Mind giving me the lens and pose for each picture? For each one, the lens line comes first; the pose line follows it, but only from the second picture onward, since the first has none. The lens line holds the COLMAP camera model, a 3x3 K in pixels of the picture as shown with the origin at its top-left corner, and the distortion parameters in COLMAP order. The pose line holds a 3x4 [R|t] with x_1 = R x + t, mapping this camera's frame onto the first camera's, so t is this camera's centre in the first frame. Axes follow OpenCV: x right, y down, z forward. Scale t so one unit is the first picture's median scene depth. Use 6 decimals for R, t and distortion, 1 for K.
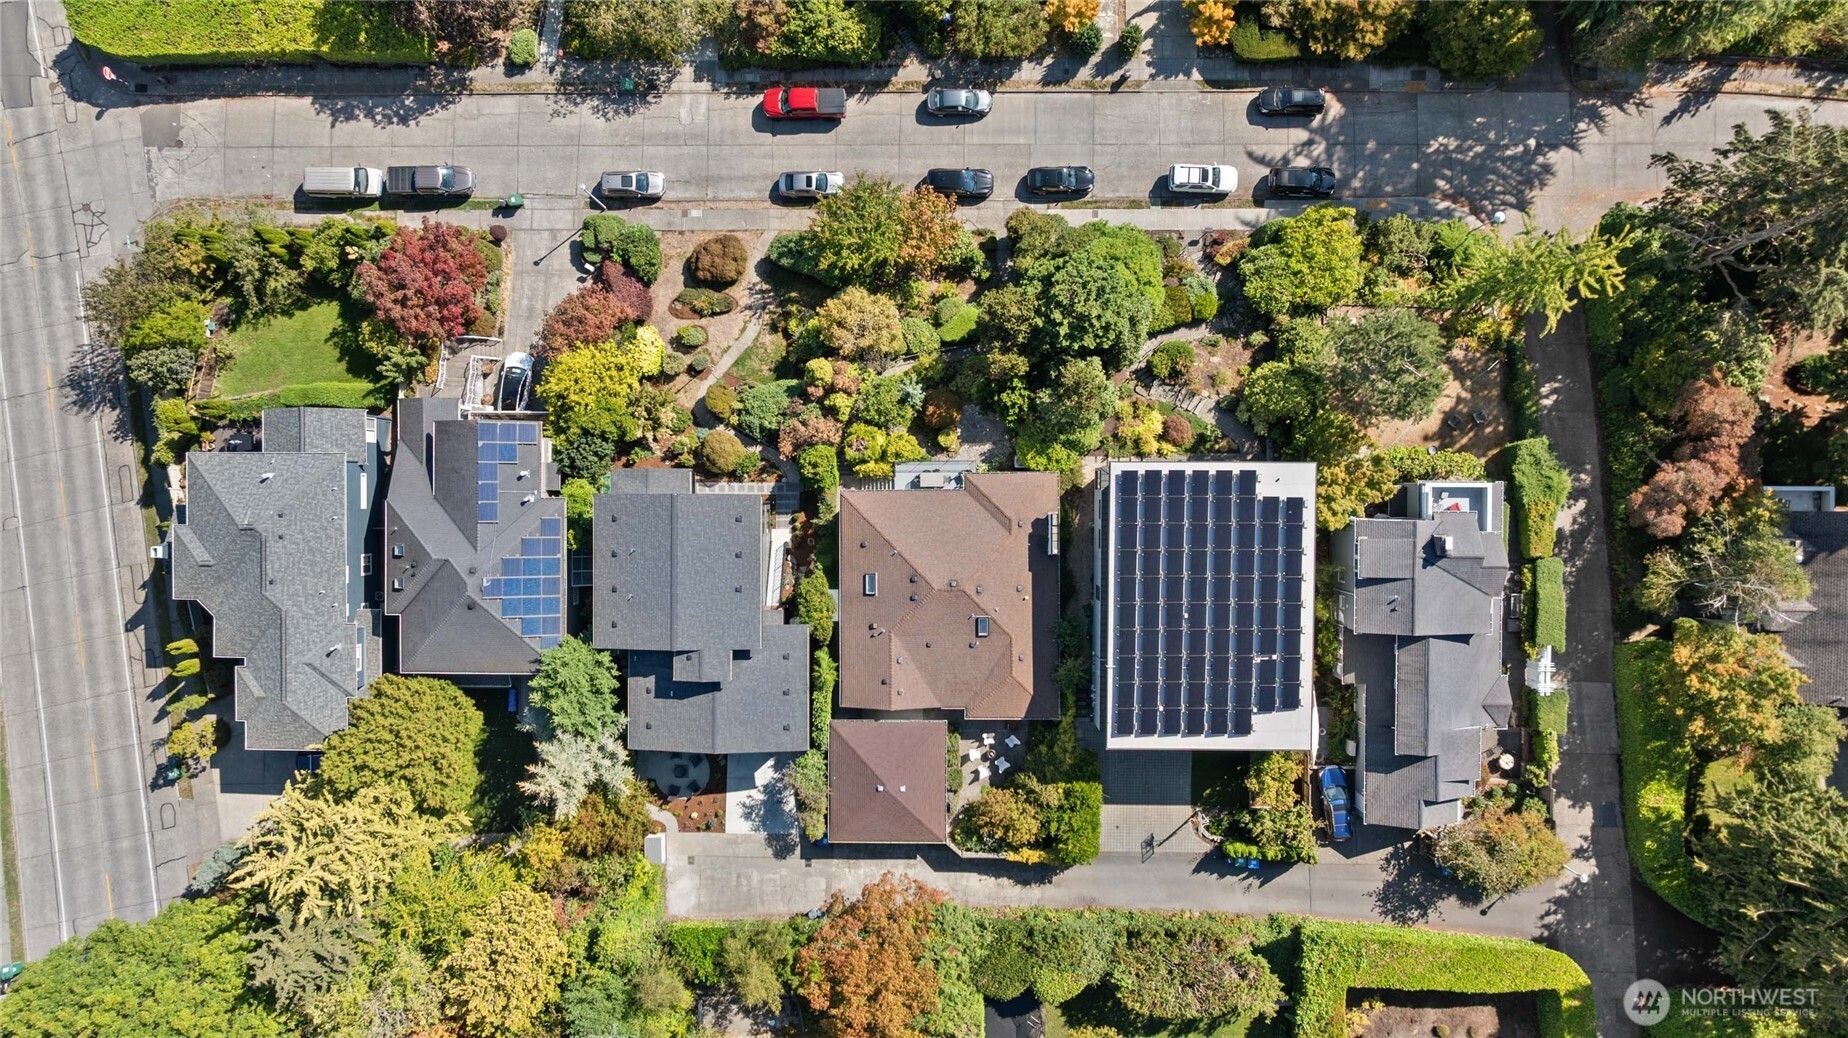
lens RADIAL K [[1368.2, 0, 924.0], [0, 1368.2, 519.0], [0, 0, 1]] dist [-0.000774, 0.005185]
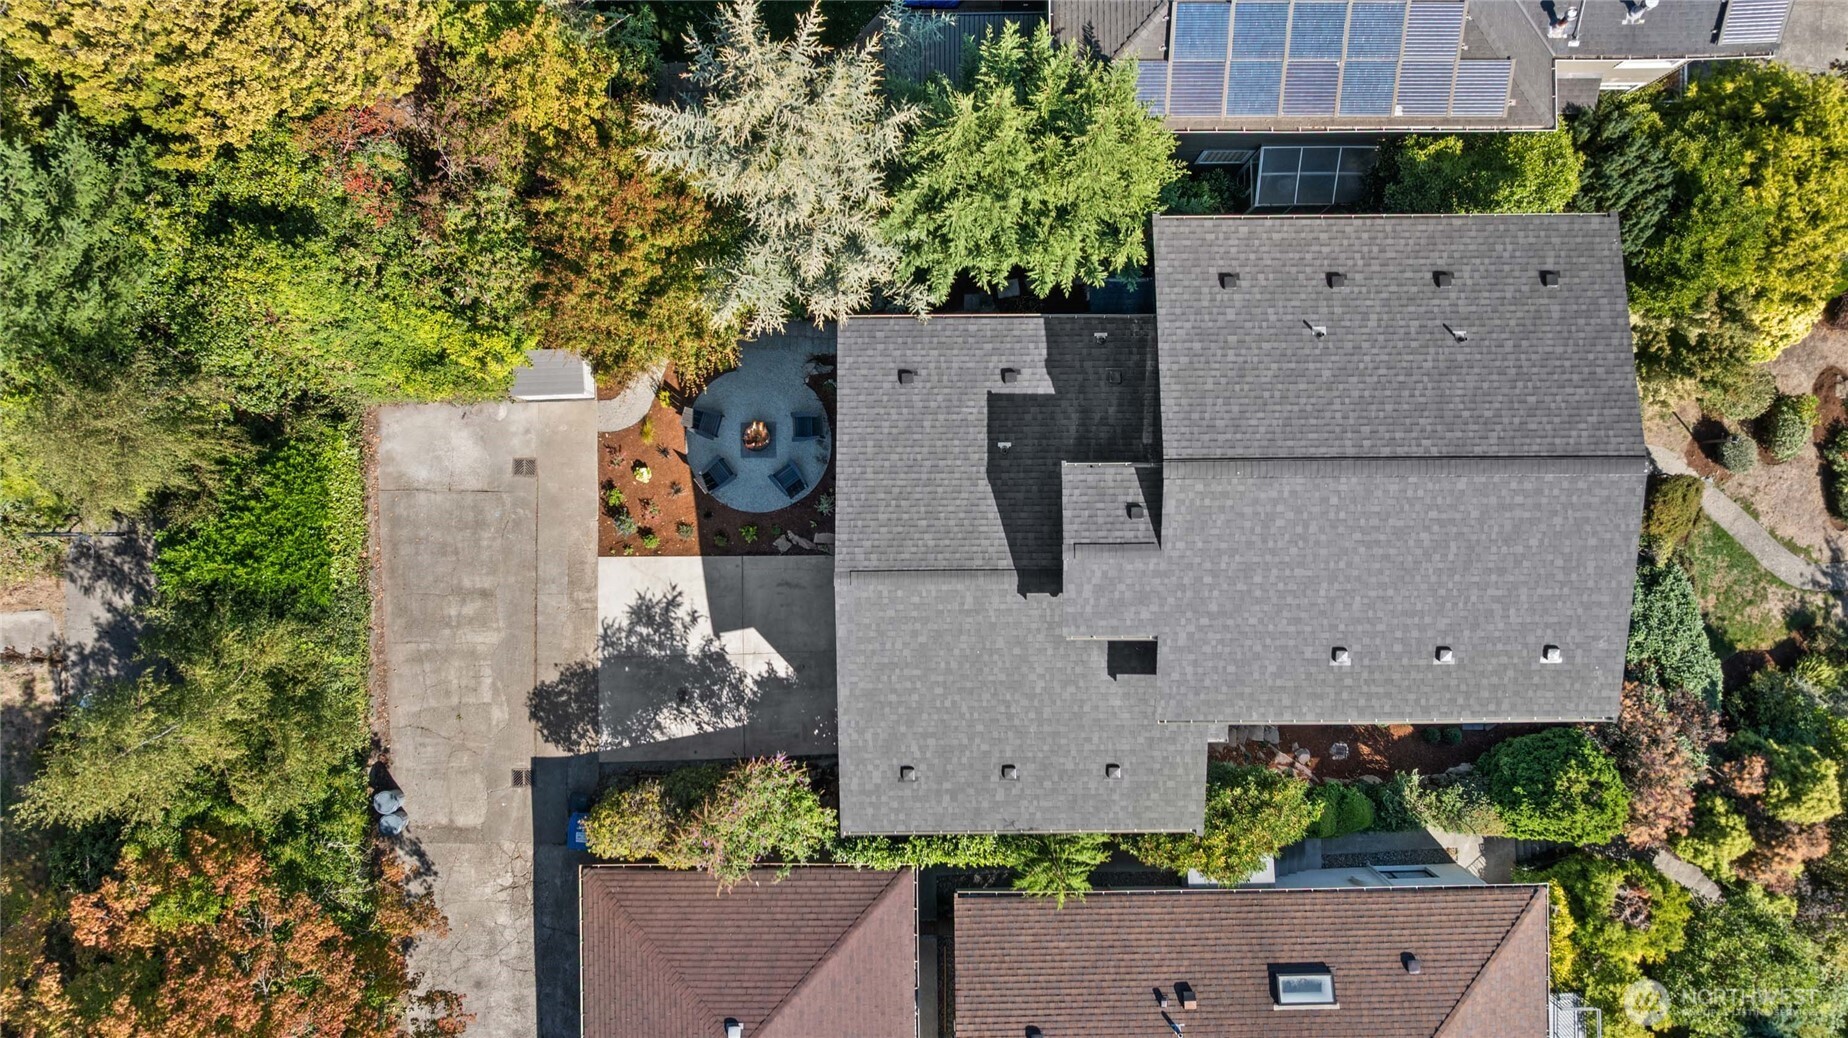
lens RADIAL K [[1368.2, 0, 924.0], [0, 1368.2, 519.0], [0, 0, 1]] dist [-0.000774, 0.005185]
pose [[0.012788, 0.999650, 0.023177, -0.171821], [-0.999778, 0.013170, -0.016437, 0.152291], [-0.016737, -0.022962, 0.999596, 0.649057]]
